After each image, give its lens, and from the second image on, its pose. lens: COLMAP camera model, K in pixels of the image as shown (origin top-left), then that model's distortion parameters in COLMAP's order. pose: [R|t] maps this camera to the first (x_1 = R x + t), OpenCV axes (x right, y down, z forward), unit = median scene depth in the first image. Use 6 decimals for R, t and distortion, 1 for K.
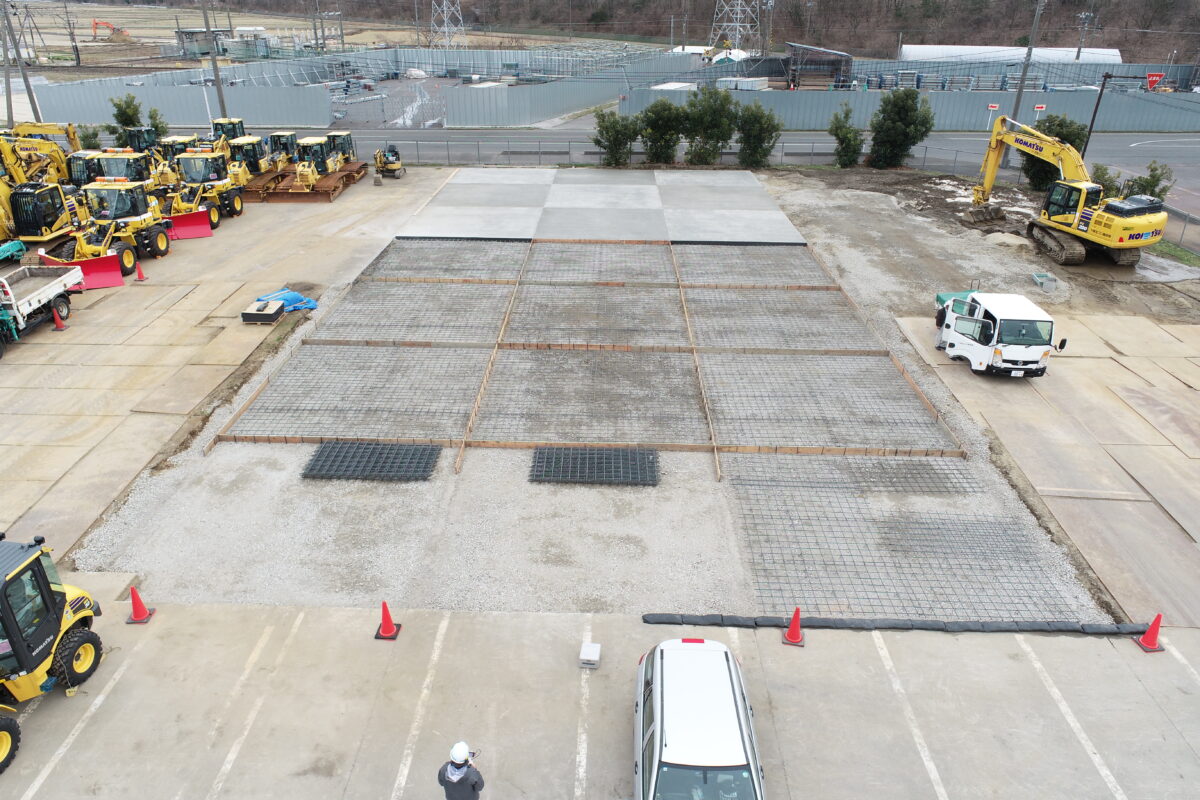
lens RADIAL K [[808.0, 0, 600.0], [0, 808.0, 400.0], [0, 0, 1]] dist [-0.008029, 0.000591]
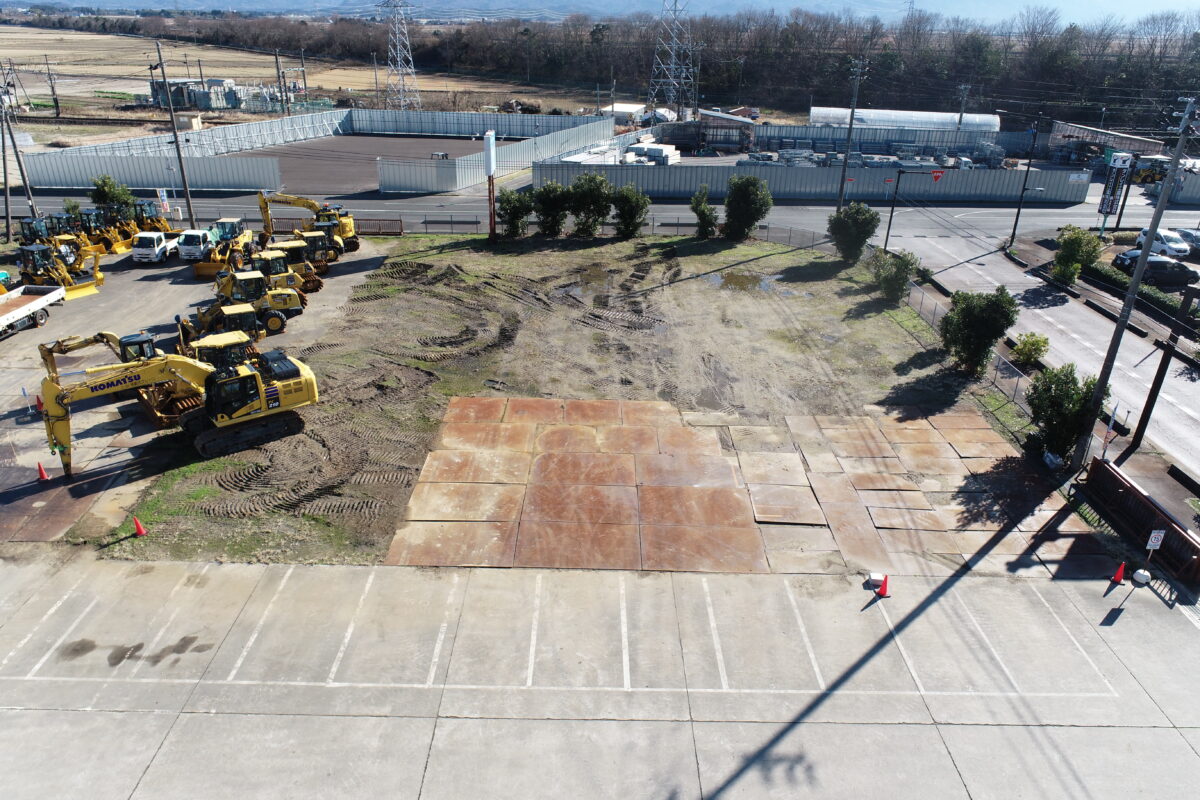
lens RADIAL K [[808.0, 0, 600.0], [0, 808.0, 400.0], [0, 0, 1]] dist [-0.008029, 0.000591]
pose [[0.999613, 0.002673, 0.027689, 0.119927], [-0.001929, 0.999637, -0.026855, -0.012487], [-0.027751, 0.026791, 0.999256, -0.215121]]
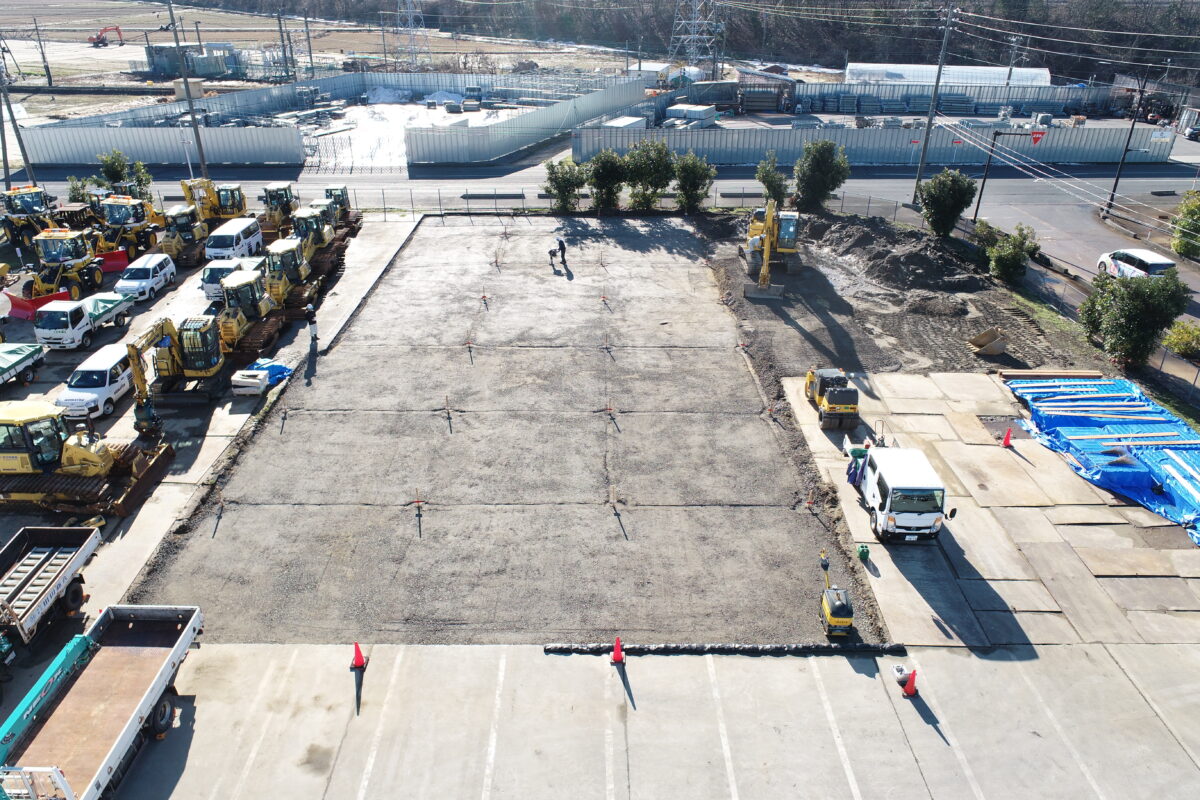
lens RADIAL K [[808.0, 0, 600.0], [0, 808.0, 400.0], [0, 0, 1]] dist [-0.008029, 0.000591]
pose [[0.999477, -0.014575, 0.028878, 0.033209], [0.014117, 0.999772, 0.016009, -0.050909], [-0.029104, -0.015593, 0.999455, -0.111163]]
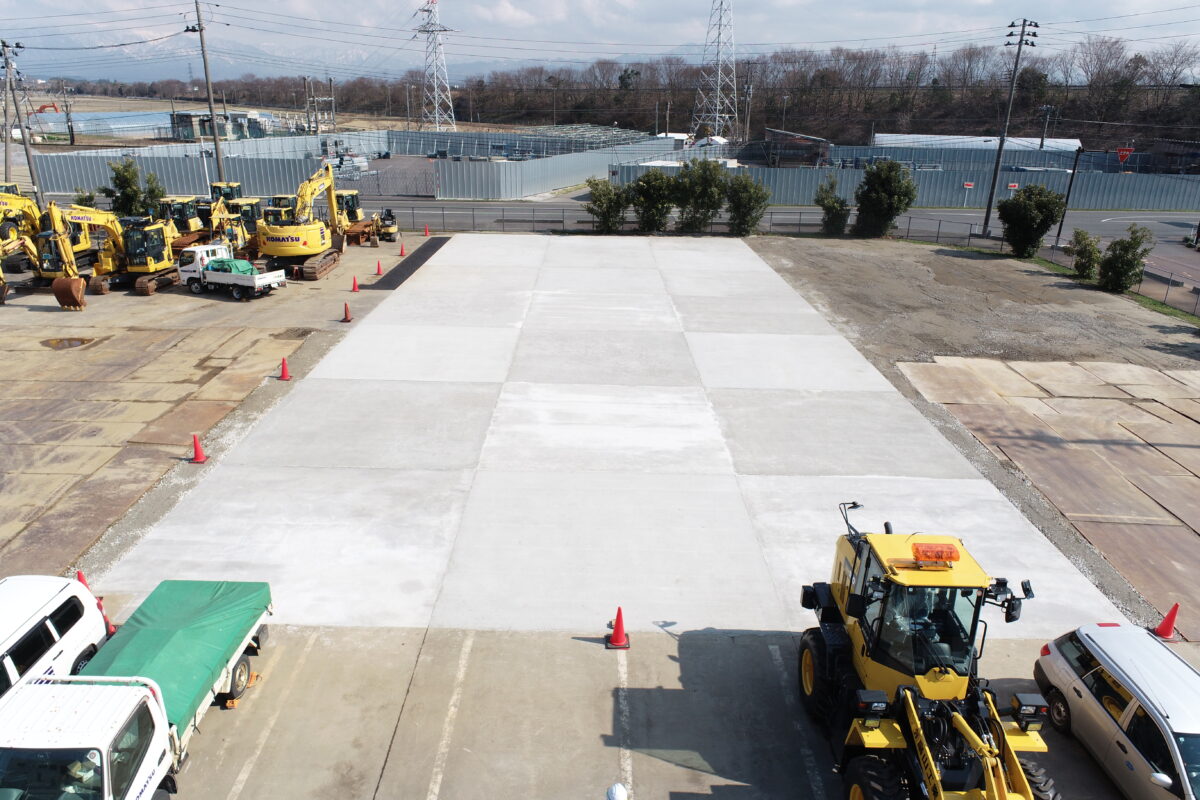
lens RADIAL K [[808.0, 0, 600.0], [0, 808.0, 400.0], [0, 0, 1]] dist [-0.008029, 0.000591]
pose [[0.999627, 0.003453, 0.027077, -0.018975], [-0.000614, 0.994558, -0.104184, 0.026988], [-0.027290, 0.104129, 0.994189, 0.009381]]
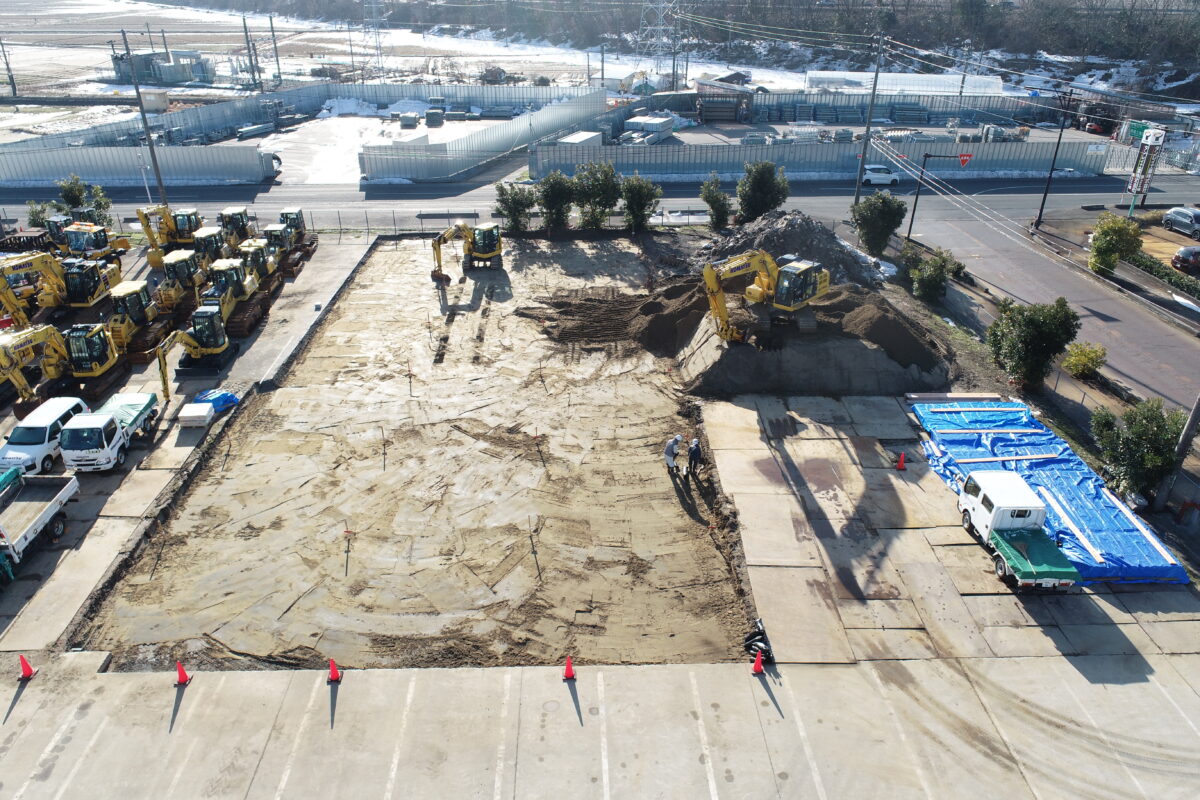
lens RADIAL K [[808.0, 0, 600.0], [0, 808.0, 400.0], [0, 0, 1]] dist [-0.008029, 0.000591]
pose [[0.998450, -0.025917, 0.049259, 0.078688], [0.024800, 0.999425, 0.023142, -0.078077], [-0.049831, -0.021884, 0.998518, -0.153499]]
